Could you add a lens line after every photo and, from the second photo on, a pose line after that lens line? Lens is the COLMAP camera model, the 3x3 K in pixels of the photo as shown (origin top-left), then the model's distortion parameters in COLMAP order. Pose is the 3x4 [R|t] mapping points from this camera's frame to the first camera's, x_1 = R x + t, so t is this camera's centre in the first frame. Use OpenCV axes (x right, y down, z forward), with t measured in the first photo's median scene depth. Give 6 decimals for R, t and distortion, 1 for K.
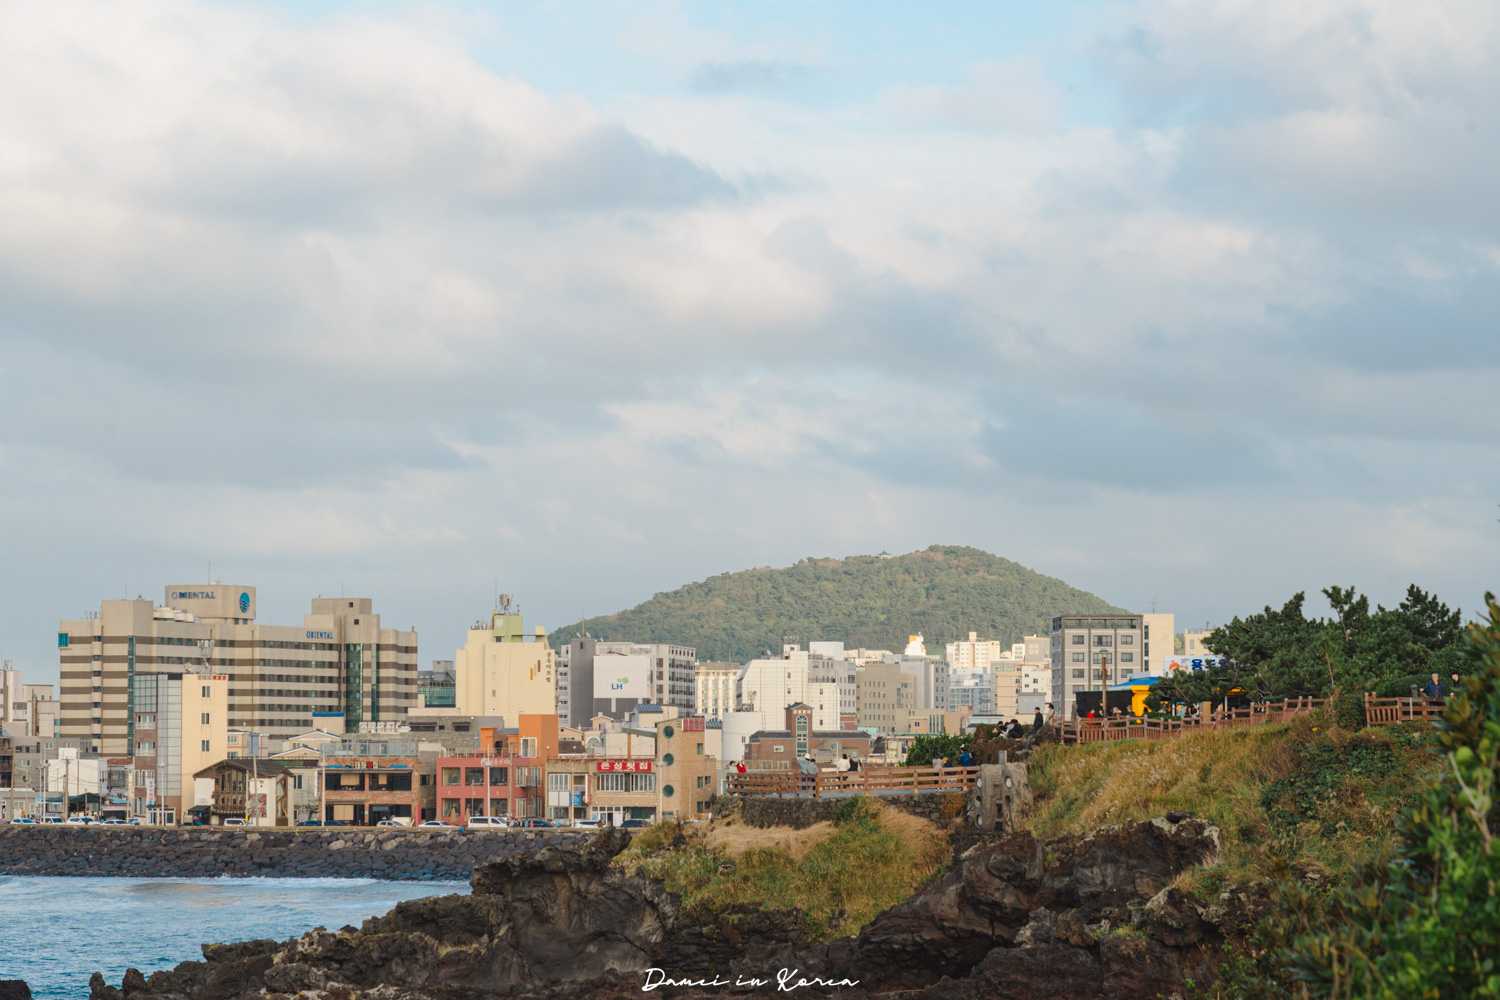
lens RADIAL K [[4524.6, 0, 750.1], [0, 4524.6, 499.9], [0, 0, 1]] dist [0.137681, 0.000000]
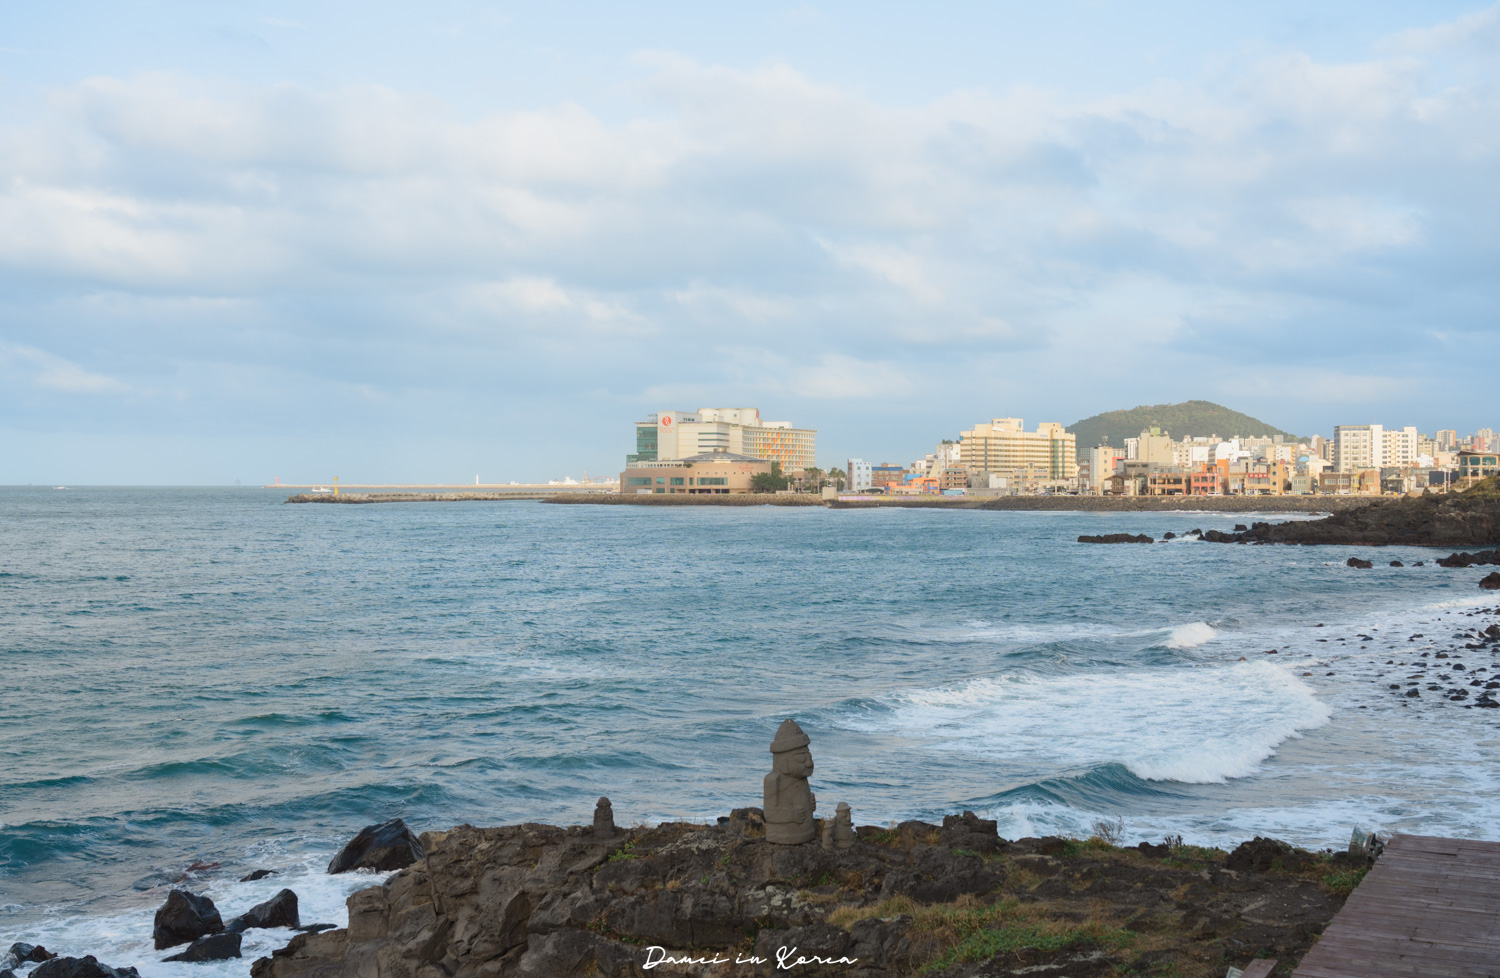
lens RADIAL K [[1719.4, 0, 749.6], [0, 1719.4, 488.0], [0, 0, 1]] dist [0.006066, 0.000000]
pose [[0.977959, -0.002717, -0.208778, -0.117953], [0.015027, 0.998238, 0.057395, -0.004768], [0.208254, -0.059267, 0.976277, -0.202873]]
